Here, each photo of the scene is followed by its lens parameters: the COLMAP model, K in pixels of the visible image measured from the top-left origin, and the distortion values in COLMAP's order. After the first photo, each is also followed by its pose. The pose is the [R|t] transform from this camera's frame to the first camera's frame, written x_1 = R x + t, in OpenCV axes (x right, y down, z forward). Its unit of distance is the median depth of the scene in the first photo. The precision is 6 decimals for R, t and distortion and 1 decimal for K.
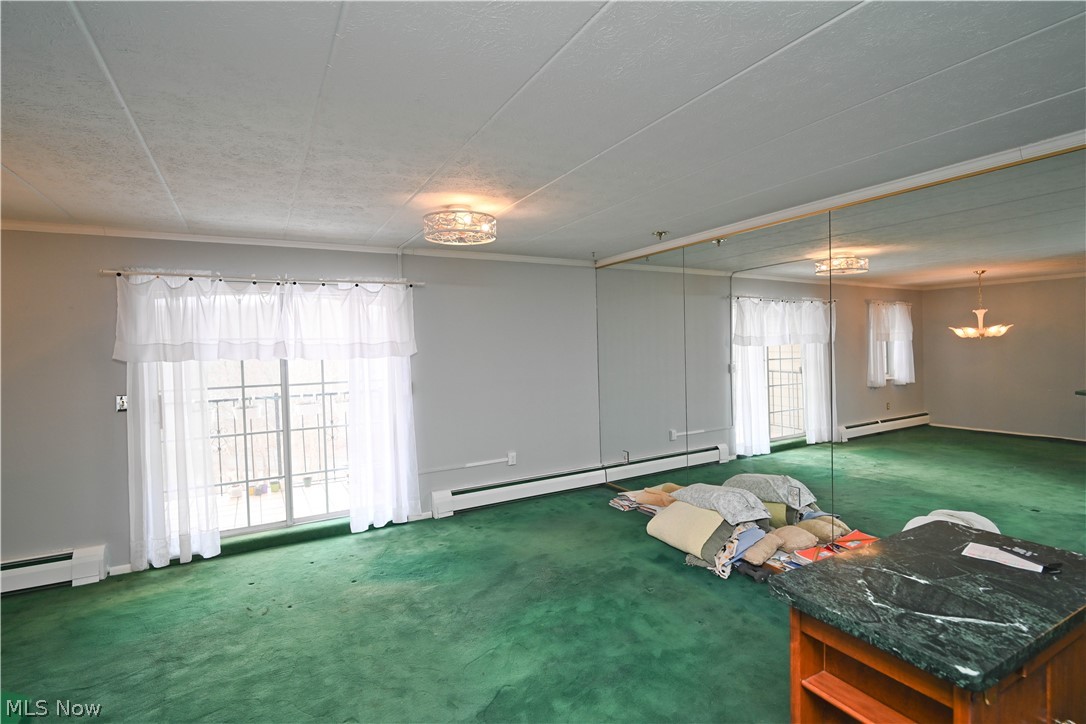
lens RADIAL K [[522.5, 0, 552.8], [0, 522.5, 366.7], [0, 0, 1]] dist [-0.002187, -0.001992]
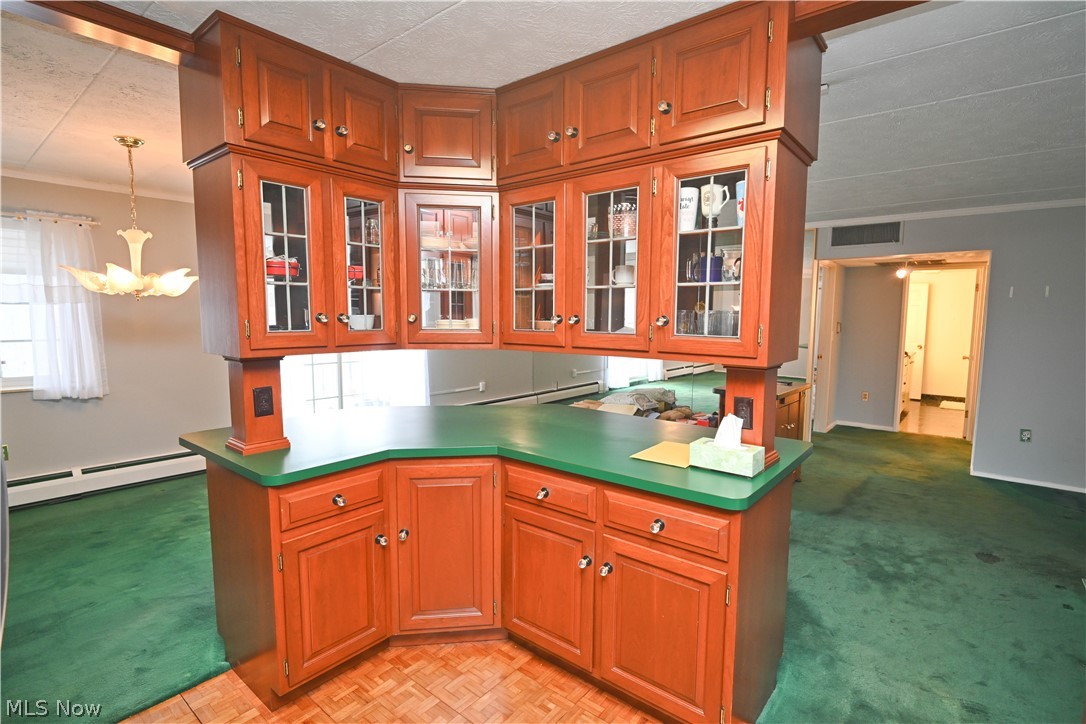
lens RADIAL K [[511.0, 0, 562.4], [0, 511.0, 362.9], [0, 0, 1]] dist [-0.002732, -0.000833]
pose [[0.930415, -0.001734, 0.366504, -0.472364], [-0.017752, 0.998602, 0.049791, 0.047407], [-0.366078, -0.052833, 0.929083, -0.451814]]
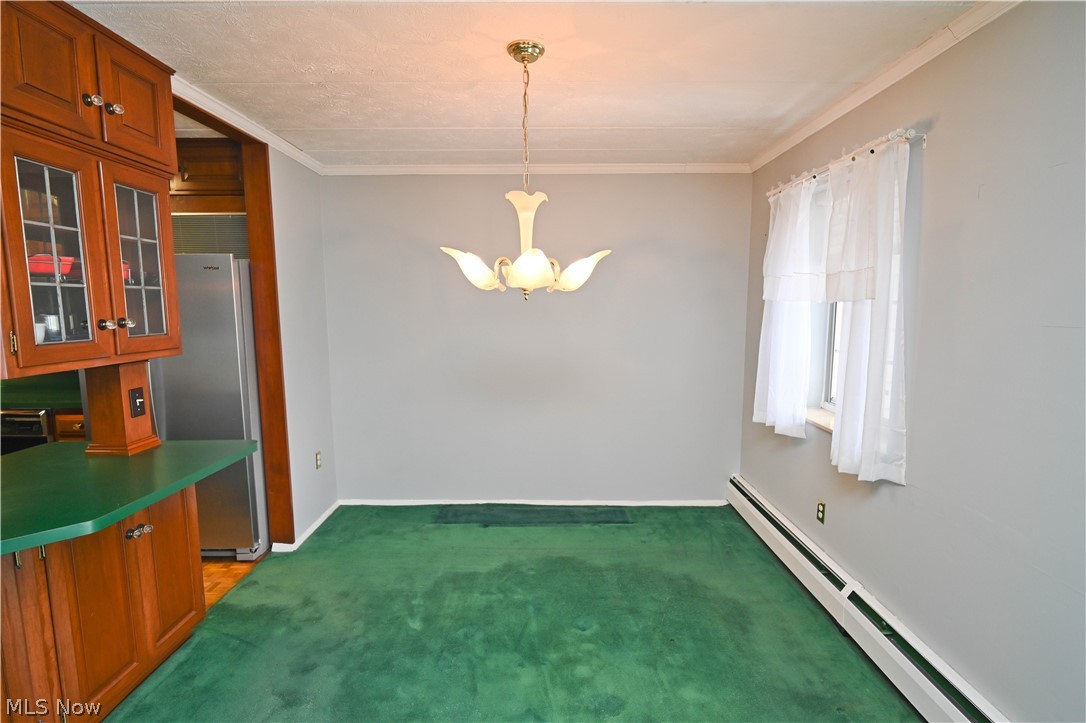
lens RADIAL K [[535.4, 0, 543.2], [0, 535.4, 366.4], [0, 0, 1]] dist [-0.003811, -0.000809]
pose [[-0.509876, 0.126223, -0.850937, -0.337750], [-0.015817, 0.987634, 0.155978, -0.009874], [0.860103, 0.092989, -0.501574, 0.700957]]
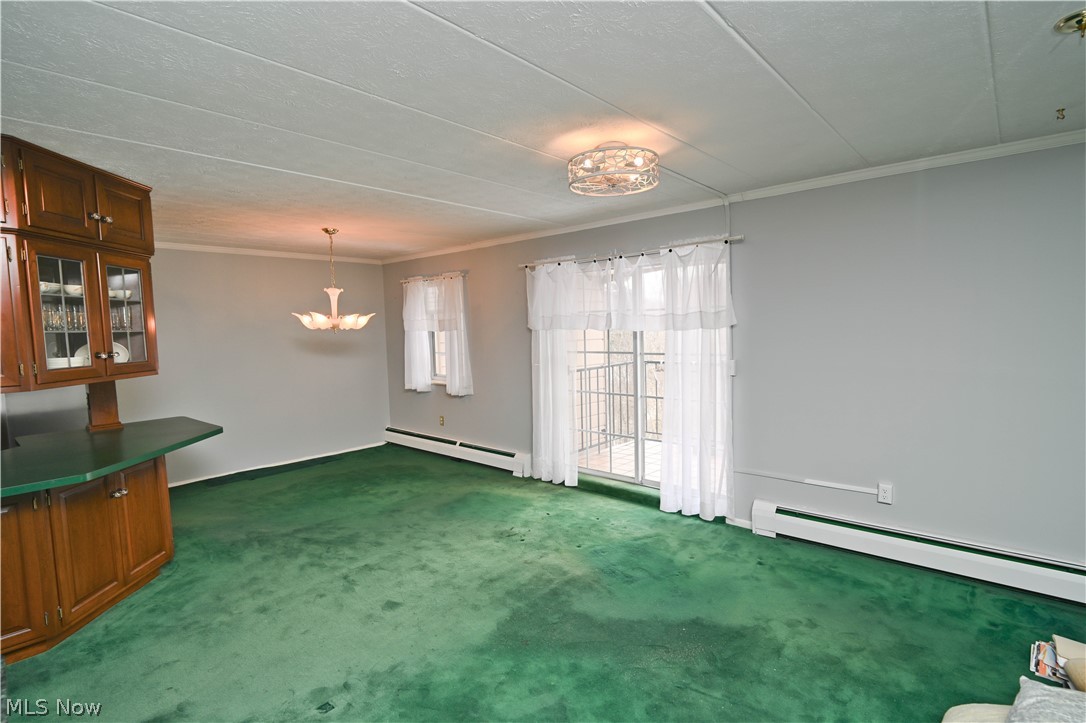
lens RADIAL K [[527.1, 0, 569.7], [0, 527.1, 363.6], [0, 0, 1]] dist [-0.002983, -0.000844]
pose [[0.334308, 0.083423, -0.938765, 0.466001], [-0.018633, 0.996465, 0.081915, -0.030397], [0.942280, -0.009893, 0.334680, 0.526137]]
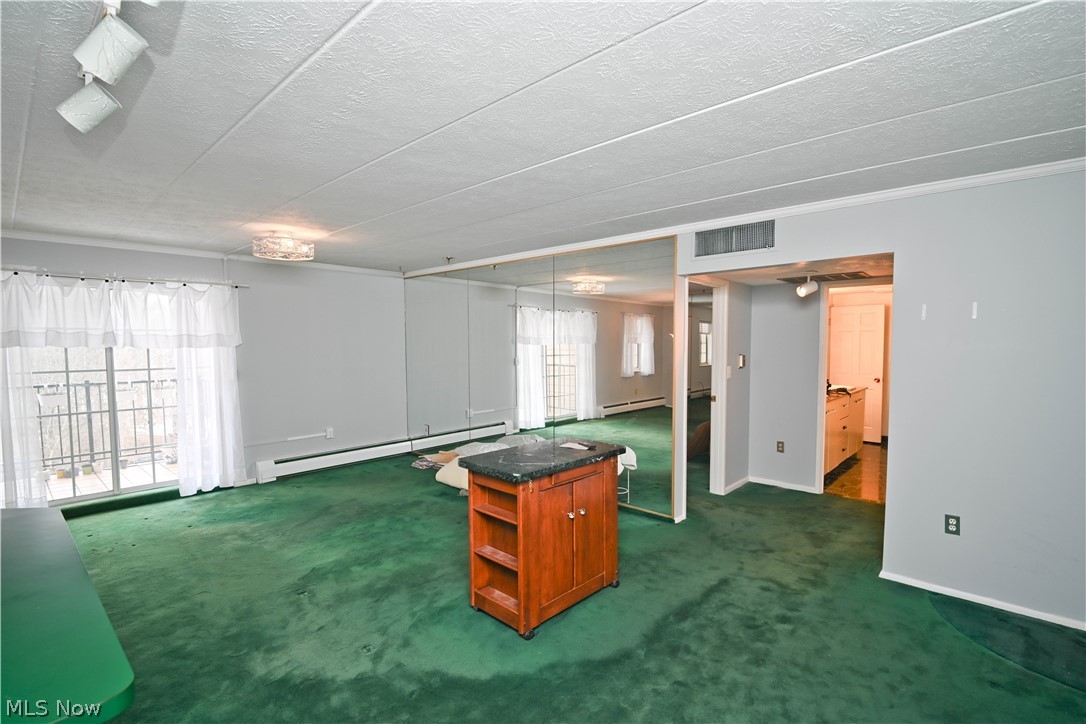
lens RADIAL K [[501.4, 0, 544.1], [0, 501.4, 373.7], [0, 0, 1]] dist [0.001128, -0.010036]
pose [[0.951765, 0.002411, 0.306817, 0.046709], [-0.008667, 0.999781, 0.019030, 0.013966], [-0.306705, -0.020771, 0.951578, -0.315547]]
